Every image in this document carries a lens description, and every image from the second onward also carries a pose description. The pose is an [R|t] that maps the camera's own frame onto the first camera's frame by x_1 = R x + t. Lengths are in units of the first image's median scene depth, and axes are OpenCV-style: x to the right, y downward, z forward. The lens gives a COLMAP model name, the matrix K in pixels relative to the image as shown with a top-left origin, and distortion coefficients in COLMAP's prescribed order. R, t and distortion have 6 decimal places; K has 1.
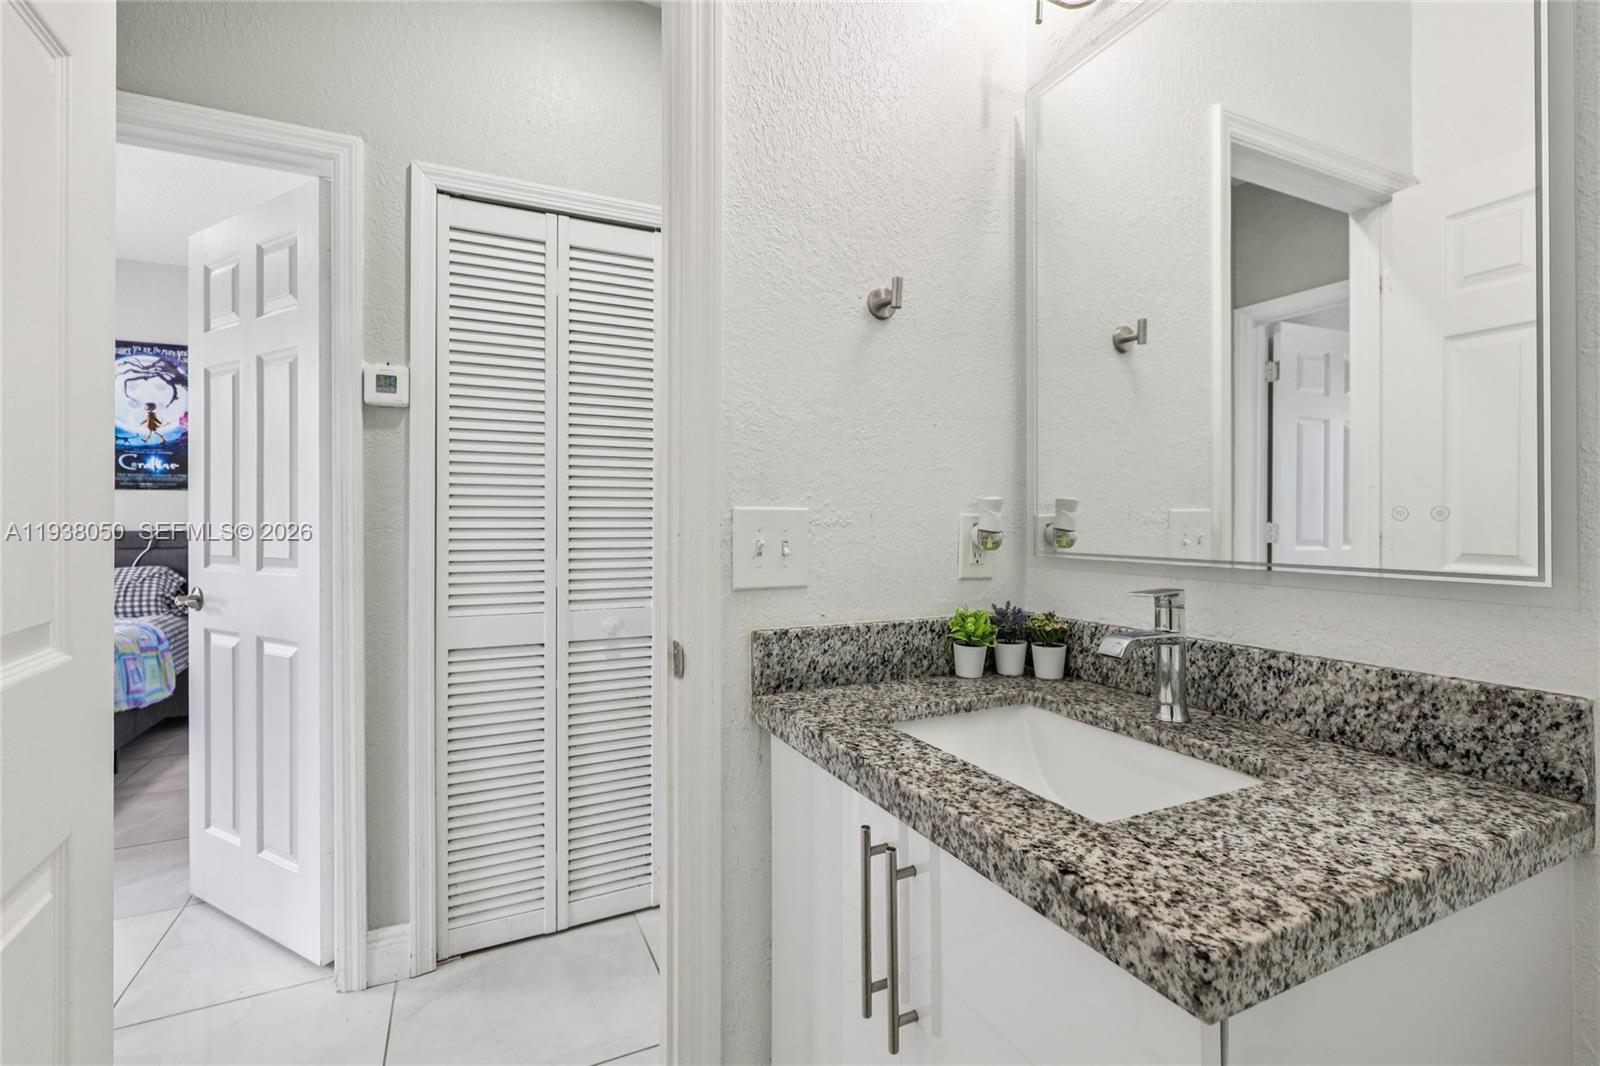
lens RADIAL K [[719.9, 0, 810.1], [0, 719.9, 517.8], [0, 0, 1]] dist [-0.000412, 0.000194]
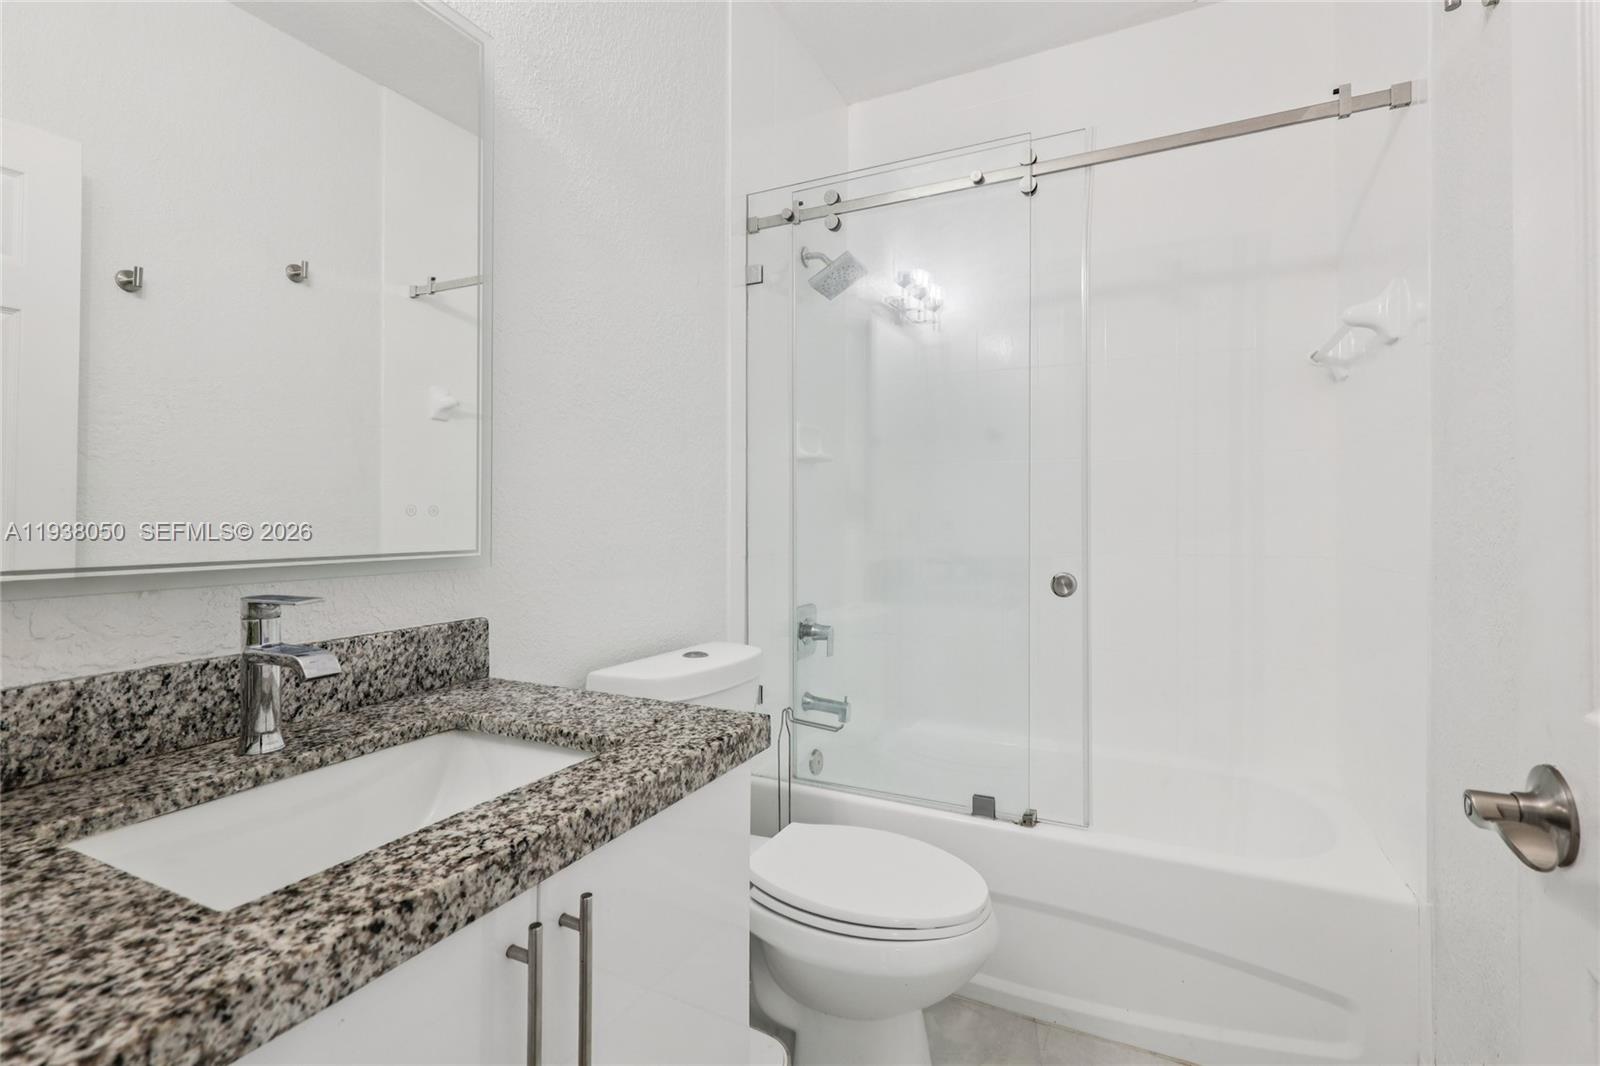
lens RADIAL K [[719.9, 0, 810.1], [0, 719.9, 517.8], [0, 0, 1]] dist [-0.000412, 0.000194]
pose [[-0.614516, 0.001579, 0.788903, -0.745692], [-0.002890, 0.999987, -0.004253, 0.011654], [-0.788899, -0.004894, -0.614503, 1.345281]]
